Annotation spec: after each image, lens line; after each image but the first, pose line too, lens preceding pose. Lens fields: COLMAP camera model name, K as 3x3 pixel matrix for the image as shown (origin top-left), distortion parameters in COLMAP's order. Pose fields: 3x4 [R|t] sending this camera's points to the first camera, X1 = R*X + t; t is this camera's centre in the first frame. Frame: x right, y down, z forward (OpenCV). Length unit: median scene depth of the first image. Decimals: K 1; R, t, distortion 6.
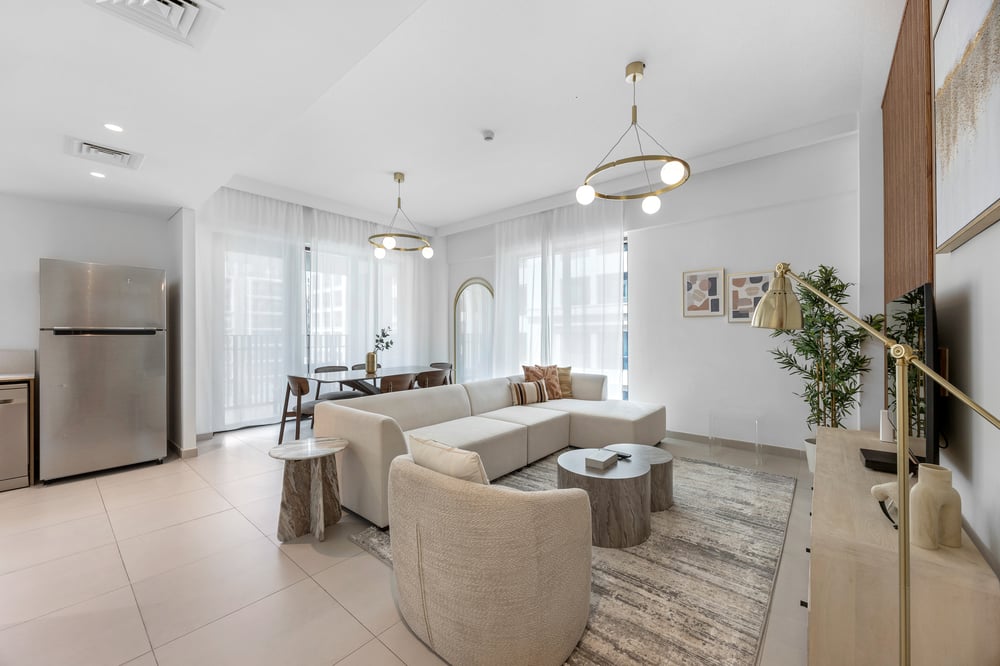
lens RADIAL K [[386.5, 0, 500.0], [0, 386.5, 333.0], [0, 0, 1]] dist [0.001341, -0.000048]
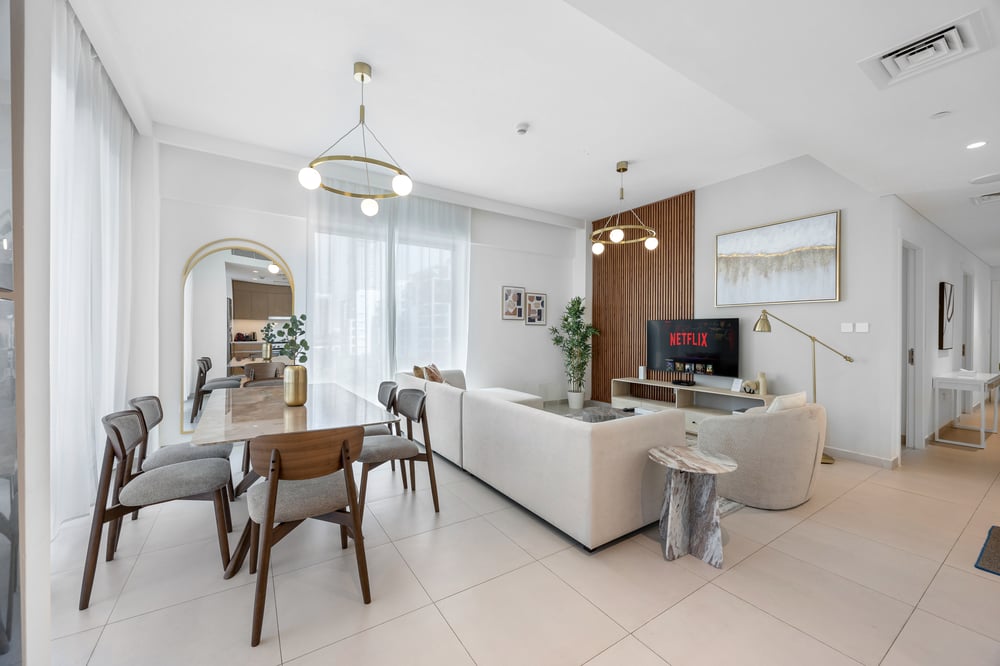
lens RADIAL K [[386.5, 0, 500.0], [0, 386.5, 333.0], [0, 0, 1]] dist [0.001341, -0.000048]
pose [[0.283061, 0.002723, 0.959098, -0.814517], [-0.012578, 0.999921, 0.000873, 0.003606], [-0.959019, -0.012311, 0.283073, 0.641929]]
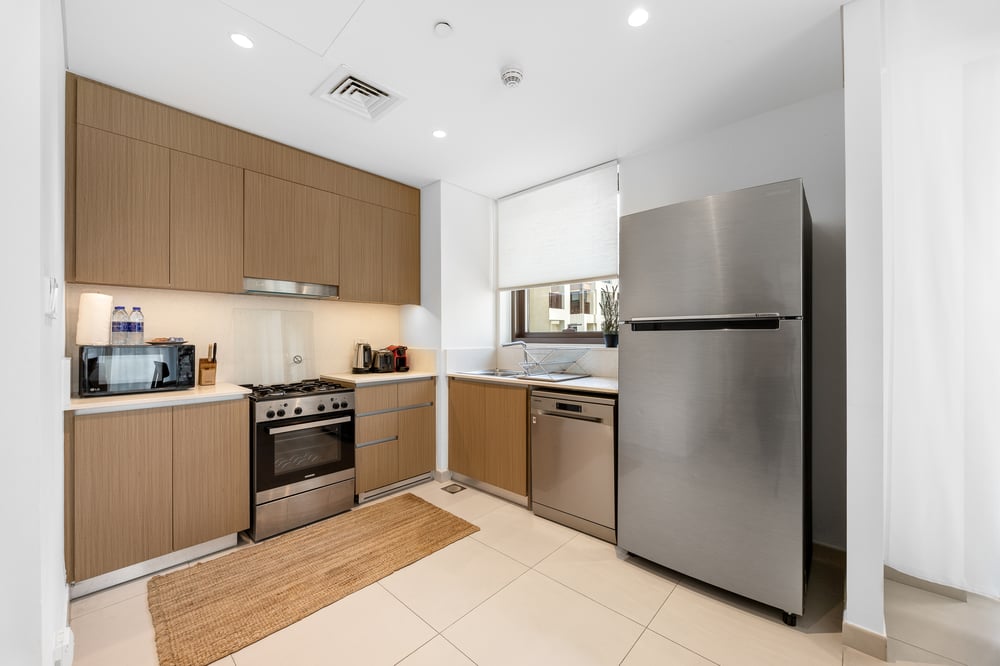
lens RADIAL K [[386.5, 0, 500.0], [0, 386.5, 333.0], [0, 0, 1]] dist [0.001341, -0.000048]
pose [[-0.044269, -0.000187, -0.999020, -0.348180], [0.009589, 0.999954, -0.000612, 0.005473], [0.998974, -0.009607, -0.044265, 0.567378]]
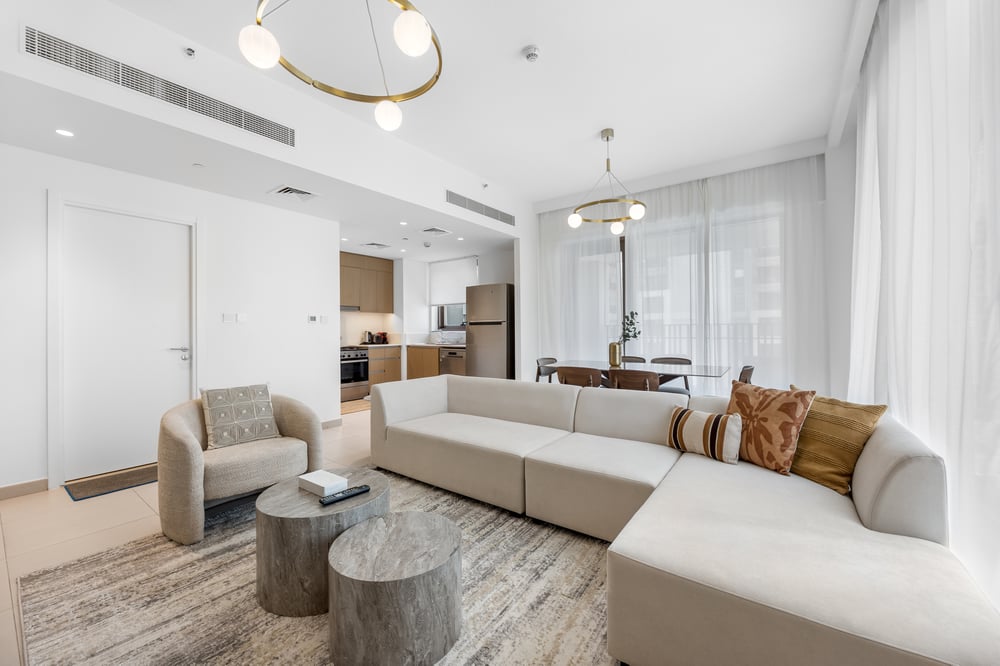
lens RADIAL K [[386.5, 0, 500.0], [0, 386.5, 333.0], [0, 0, 1]] dist [0.001341, -0.000048]
pose [[0.064547, 0.015872, -0.997788, 0.577529], [0.011623, 0.999794, 0.016655, 0.010210], [0.997847, -0.012672, 0.064350, 0.724866]]
